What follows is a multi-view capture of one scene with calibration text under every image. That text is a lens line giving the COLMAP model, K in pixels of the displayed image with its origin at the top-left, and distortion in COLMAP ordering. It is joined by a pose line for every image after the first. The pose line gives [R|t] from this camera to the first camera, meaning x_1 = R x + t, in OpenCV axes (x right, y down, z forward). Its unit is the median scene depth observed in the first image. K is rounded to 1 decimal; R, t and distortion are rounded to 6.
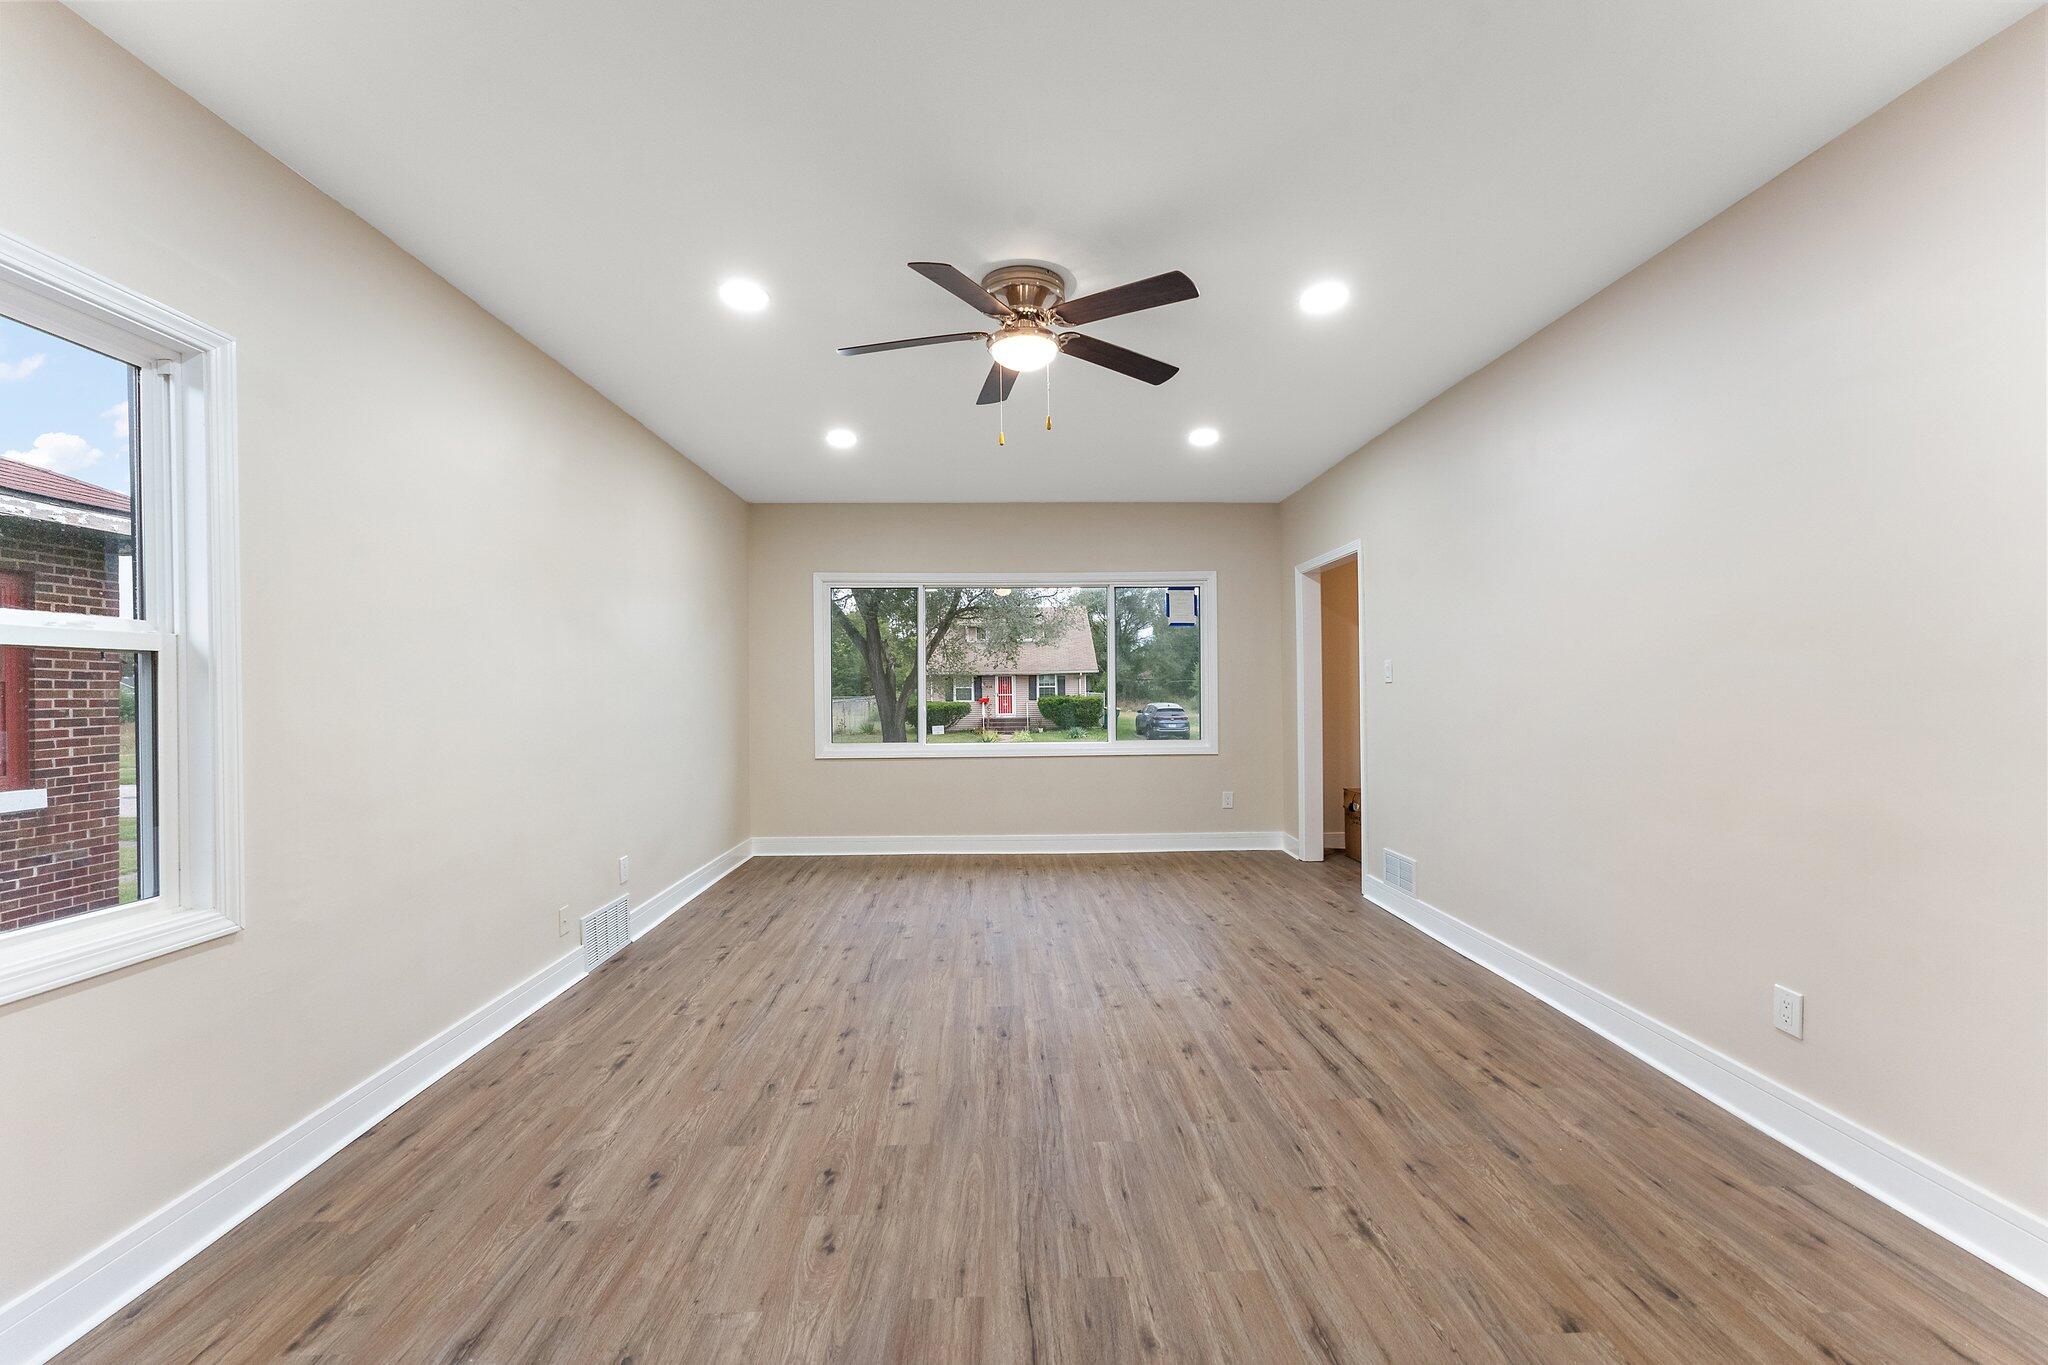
lens RADIAL K [[820.2, 0, 1017.8], [0, 820.2, 685.6], [0, 0, 1]] dist [-0.000002, -0.000190]
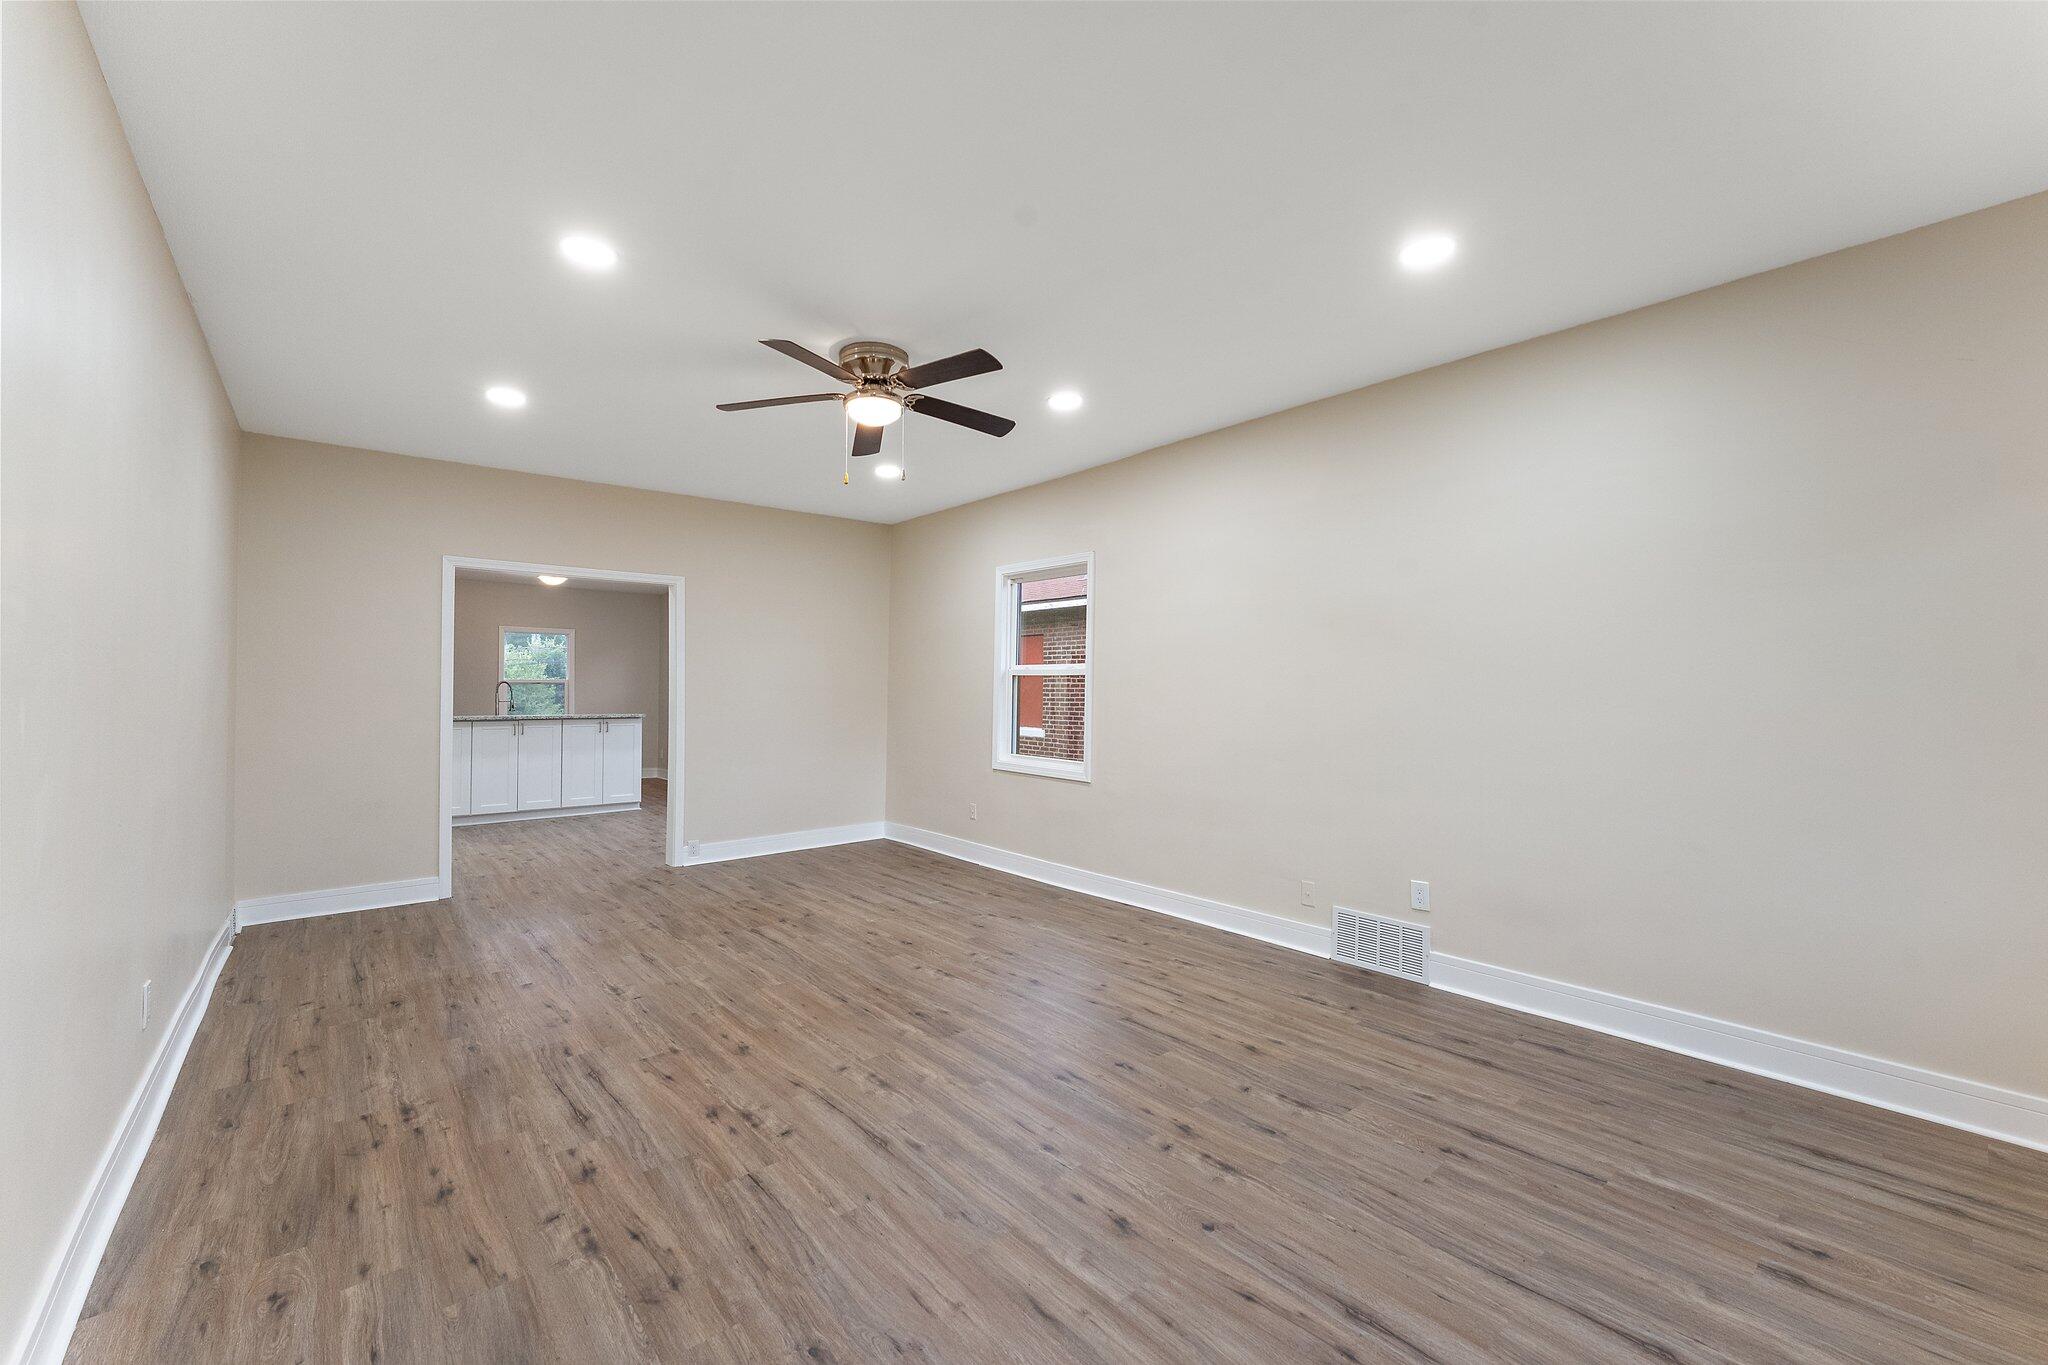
lens RADIAL K [[820.2, 0, 1014.9], [0, 820.2, 685.0], [0, 0, 1]] dist [-0.000002, -0.000190]
pose [[-0.788256, 0.003872, -0.615335, 0.555505], [0.004417, 0.999990, 0.000634, -0.004973], [0.615332, -0.002218, -0.788265, 1.972021]]
